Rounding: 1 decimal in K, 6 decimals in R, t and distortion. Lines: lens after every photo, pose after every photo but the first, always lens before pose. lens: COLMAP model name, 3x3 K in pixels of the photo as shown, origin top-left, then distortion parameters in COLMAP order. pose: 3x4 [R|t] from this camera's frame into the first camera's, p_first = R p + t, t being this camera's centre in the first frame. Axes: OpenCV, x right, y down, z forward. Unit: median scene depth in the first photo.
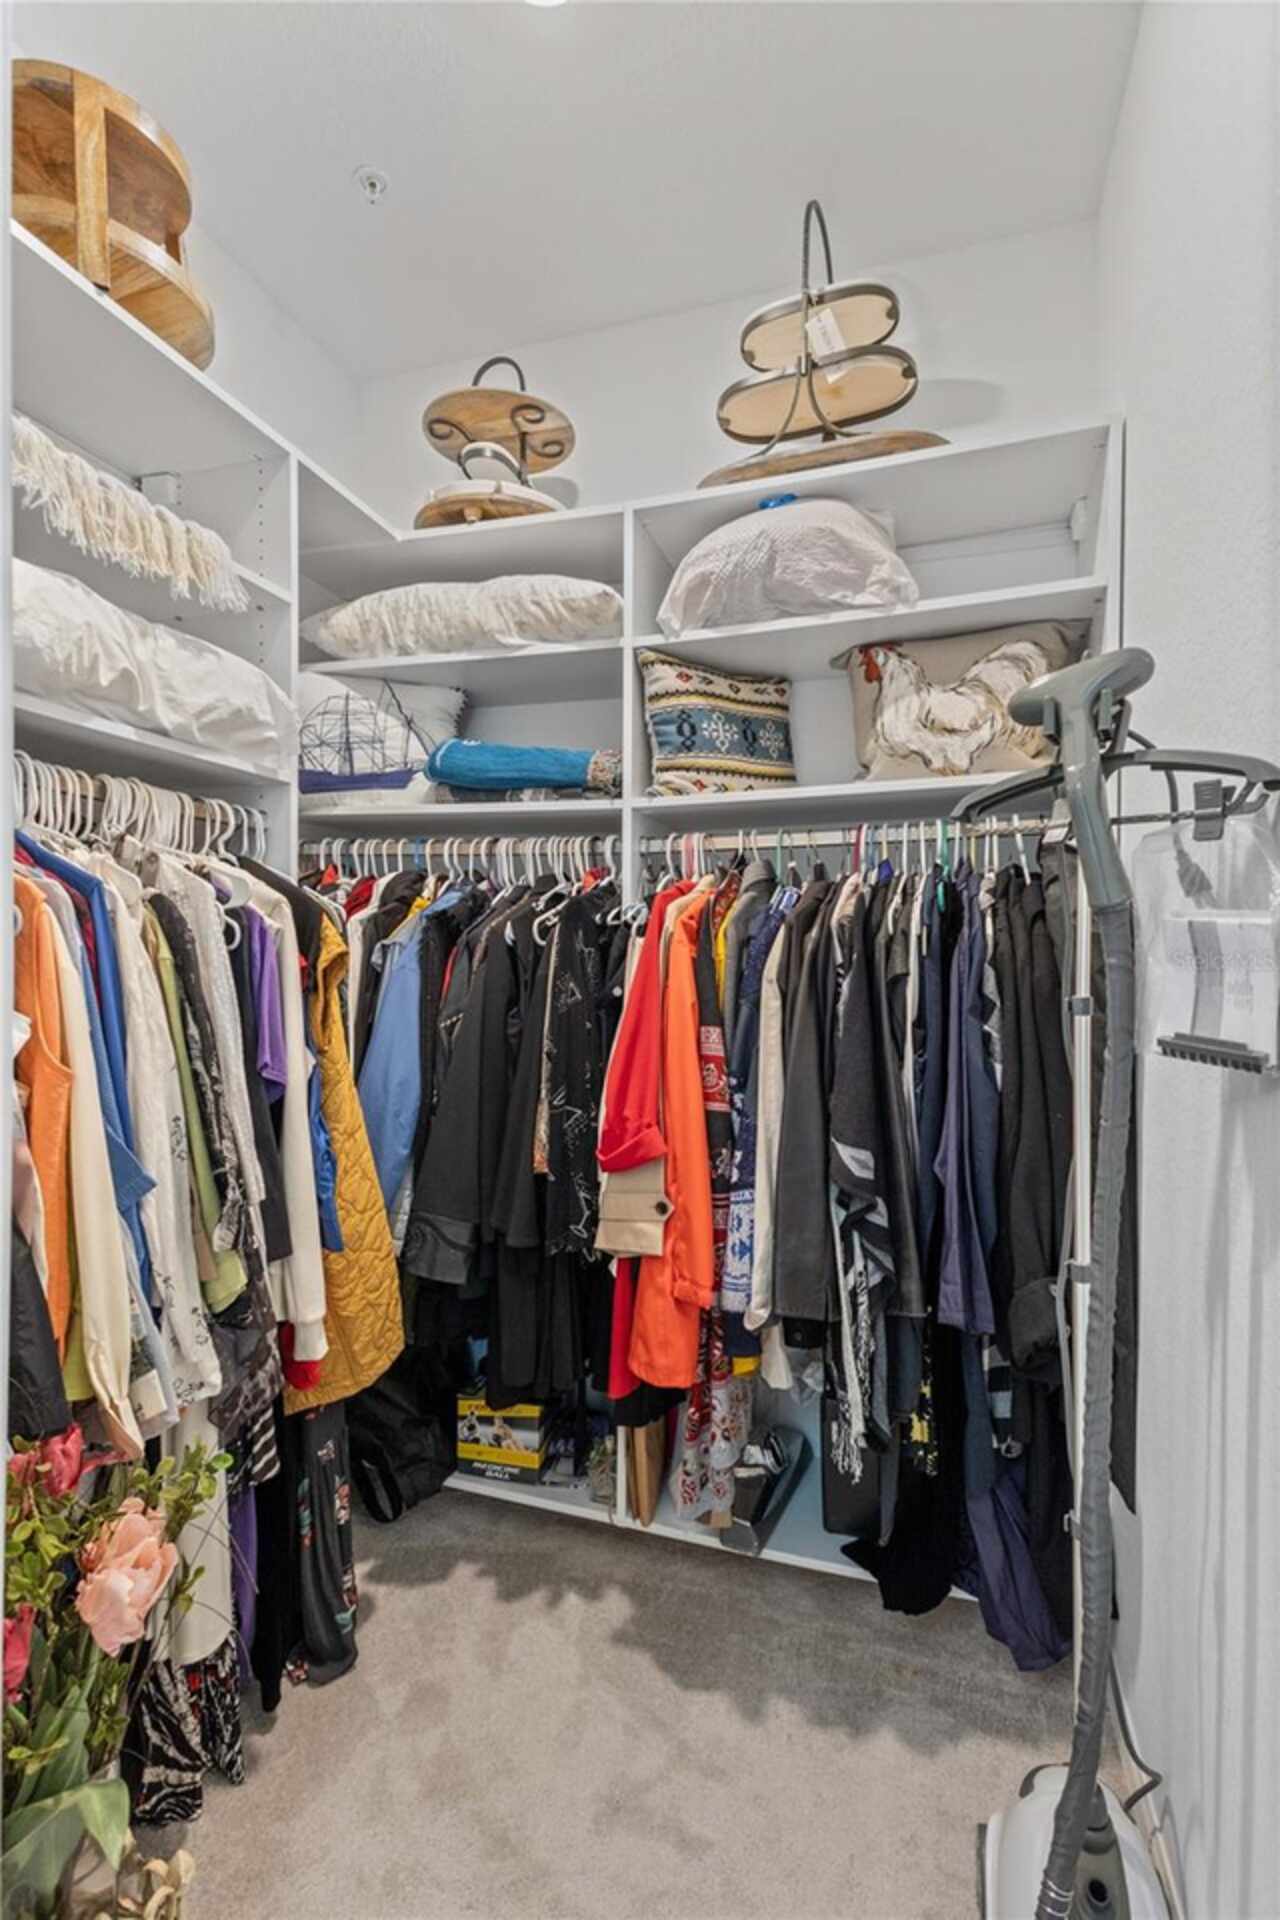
lens RADIAL K [[889.0, 0, 646.8], [0, 889.0, 951.0], [0, 0, 1]] dist [0.003771, 0.000167]
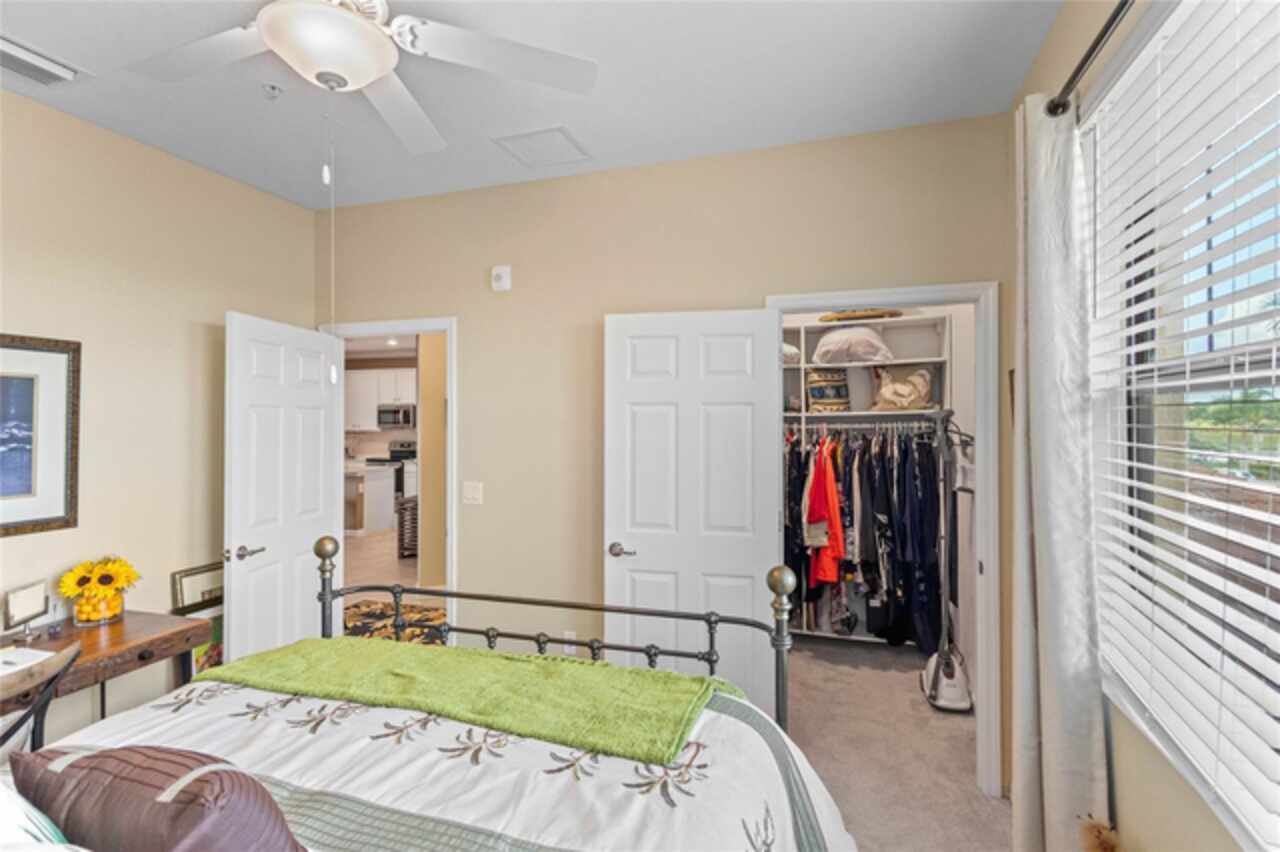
lens RADIAL K [[592.6, 0, 647.8], [0, 592.6, 410.9], [0, 0, 1]] dist [0.003771, 0.000167]
pose [[0.999870, -0.012096, -0.010705, -0.664434], [0.011965, 0.999854, -0.012180, -0.184393], [0.010851, 0.012050, 0.999869, -1.397393]]
